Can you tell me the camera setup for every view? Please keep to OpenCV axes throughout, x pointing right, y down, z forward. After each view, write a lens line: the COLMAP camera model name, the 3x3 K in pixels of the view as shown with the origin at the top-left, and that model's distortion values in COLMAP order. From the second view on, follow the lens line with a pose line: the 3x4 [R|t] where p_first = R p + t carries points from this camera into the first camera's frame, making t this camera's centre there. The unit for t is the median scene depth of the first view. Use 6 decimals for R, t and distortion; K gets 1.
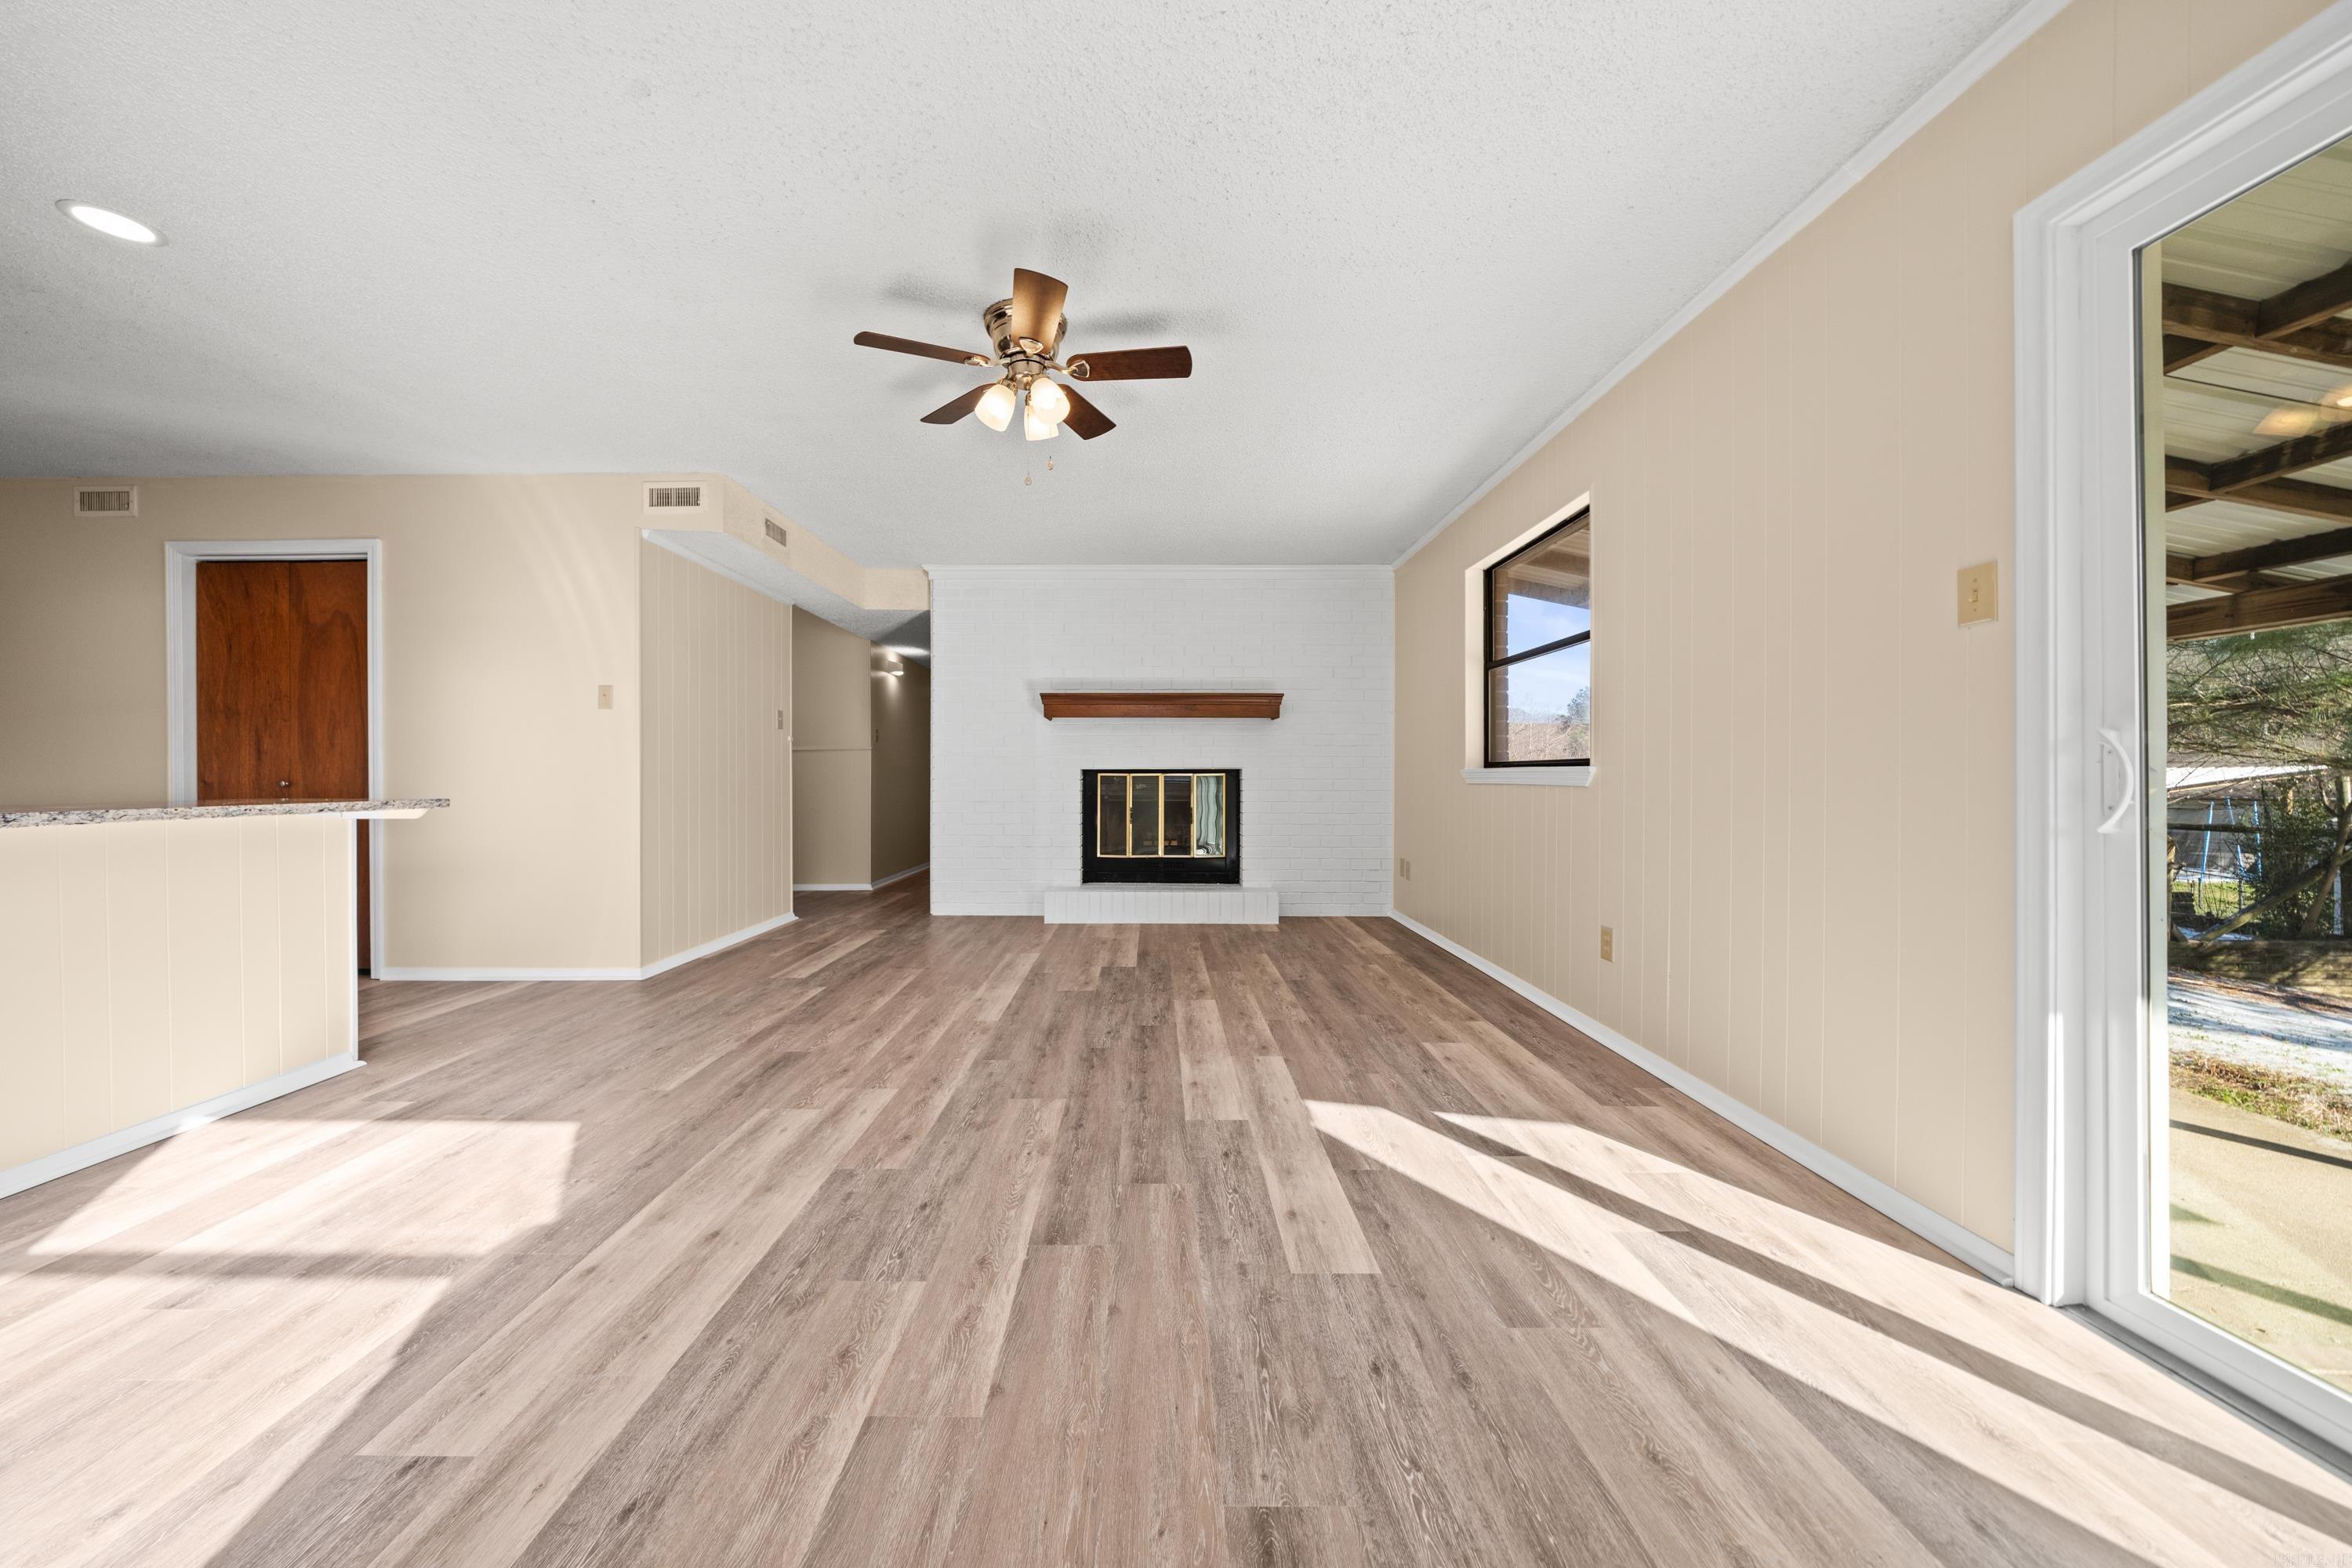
lens RADIAL K [[805.4, 0, 1146.4], [0, 805.4, 774.7], [0, 0, 1]] dist [-0.004945, -0.000004]
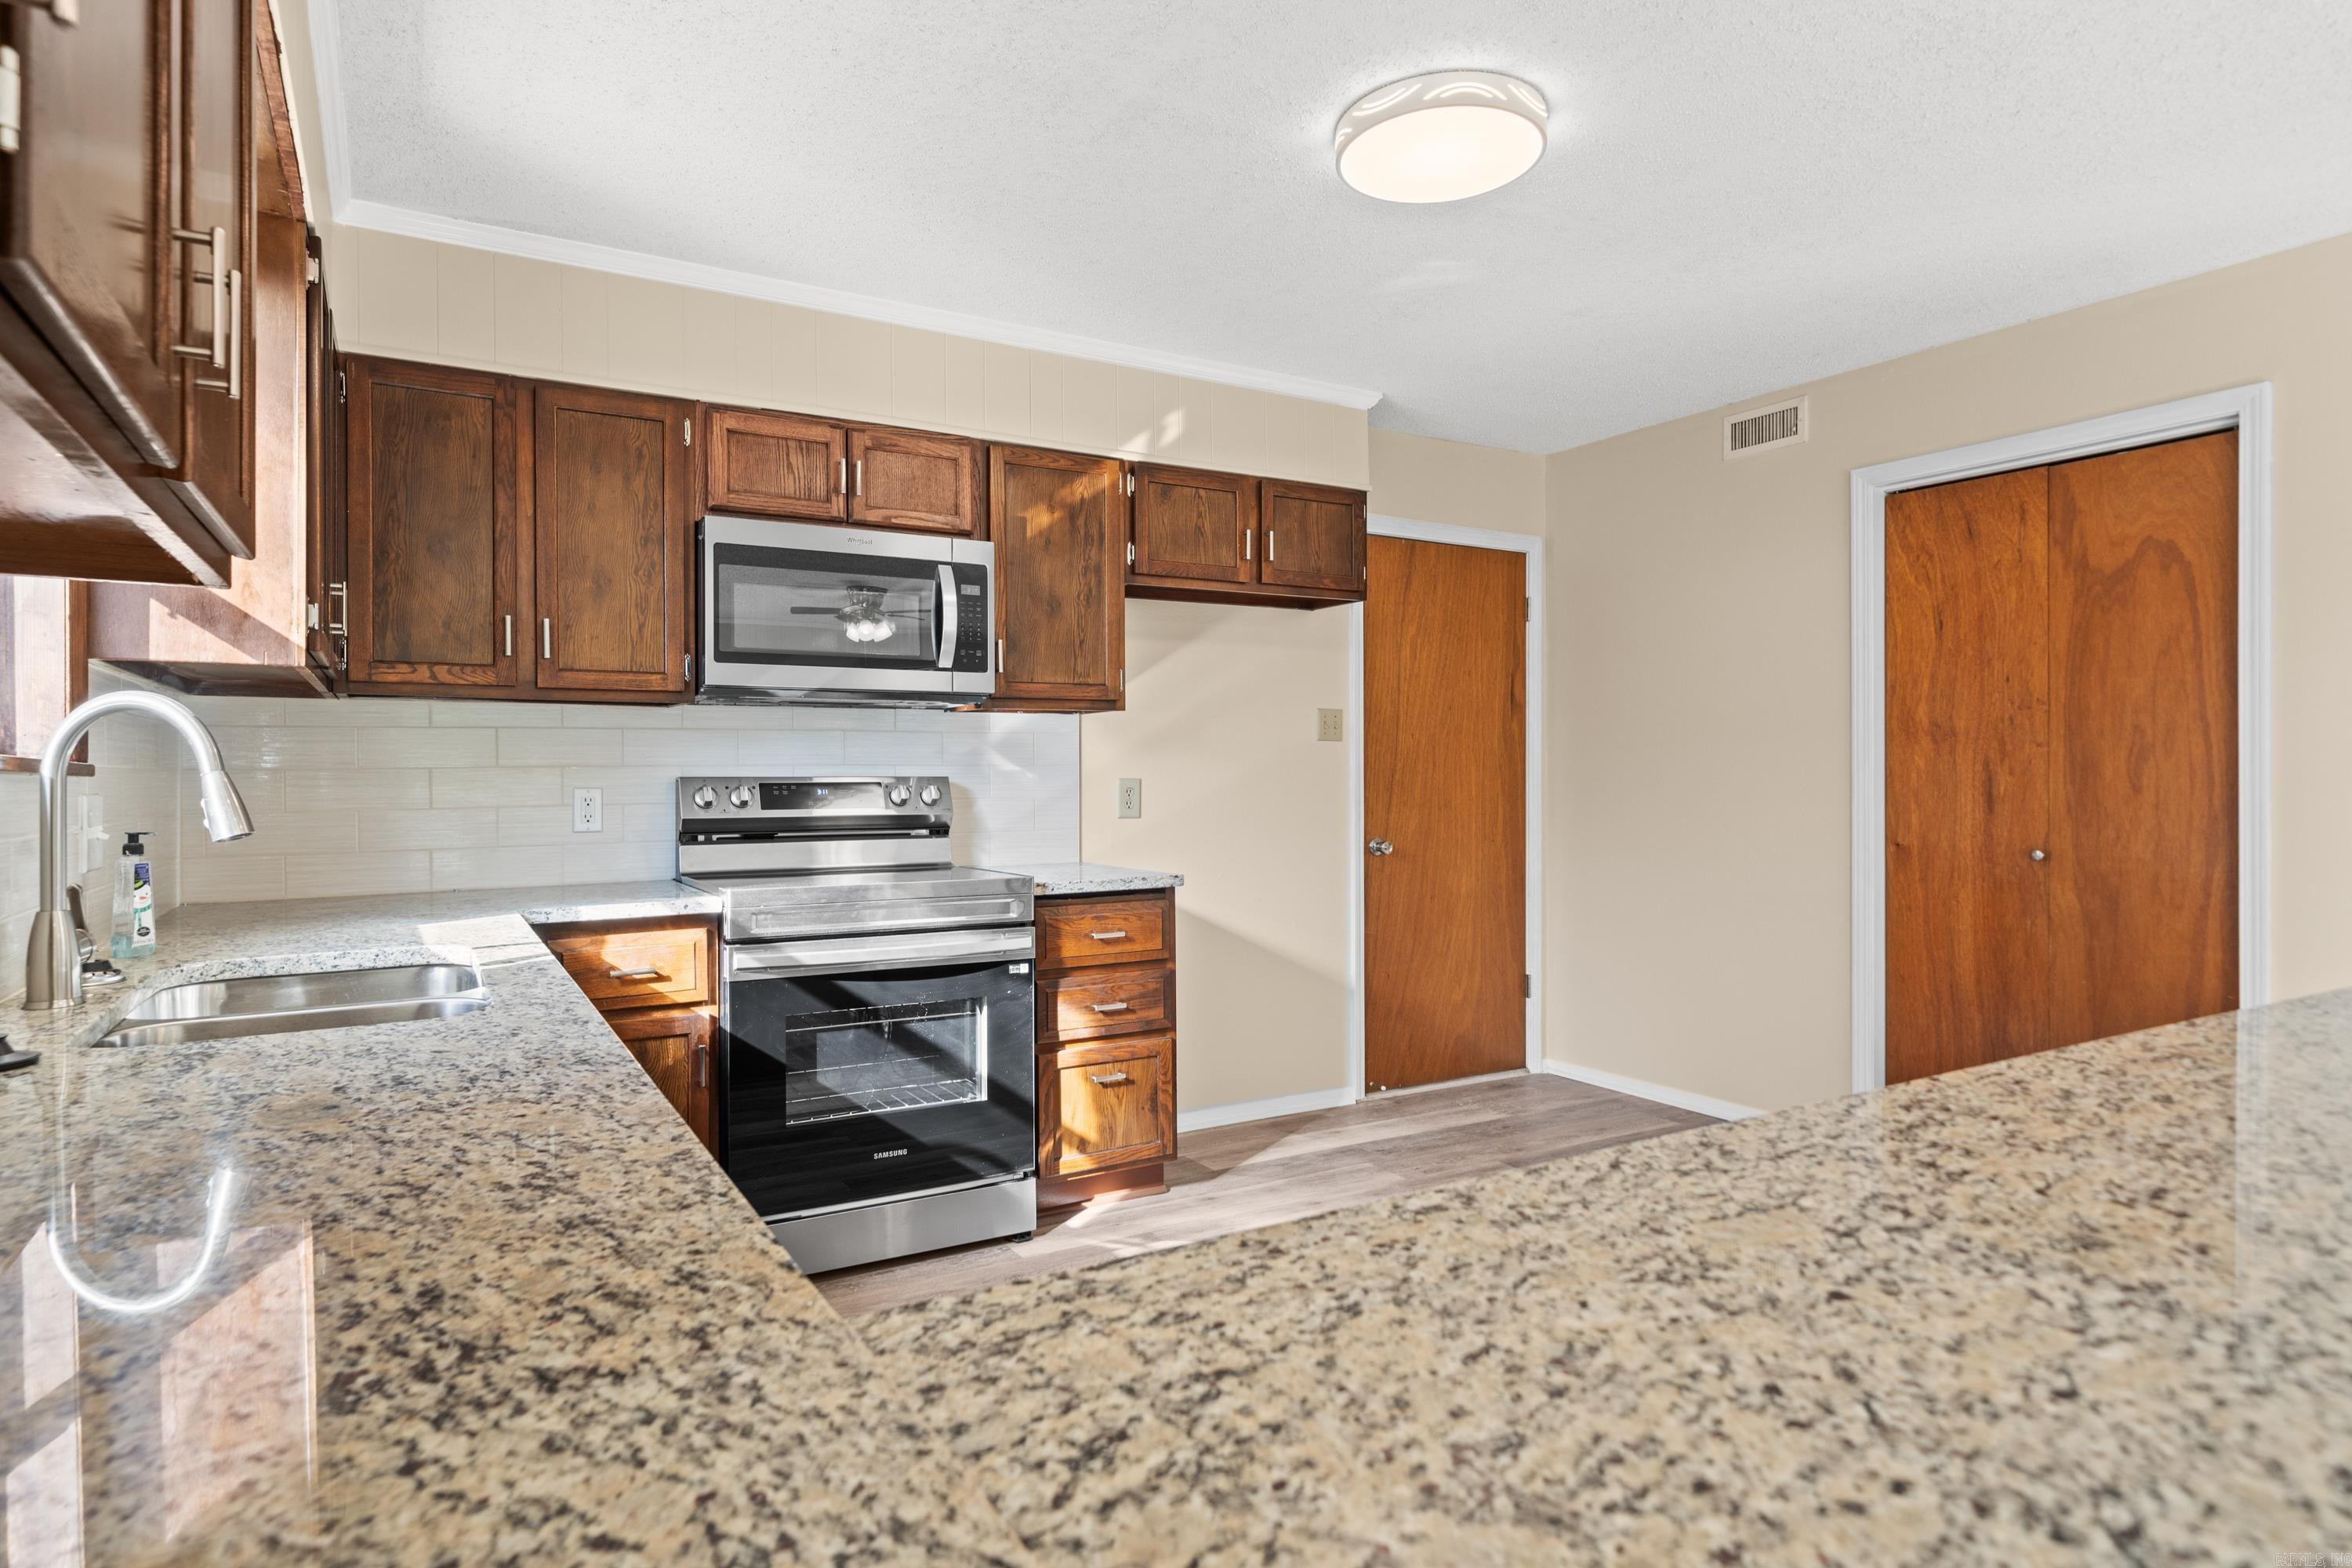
lens RADIAL K [[1285.2, 0, 1153.7], [0, 1285.2, 775.1], [0, 0, 1]] dist [0.000389, 0.000350]
pose [[0.508554, 0.005995, -0.861009, -0.863812], [0.000542, 0.999973, 0.007283, -0.075297], [0.861030, -0.004170, 0.508537, -0.017787]]
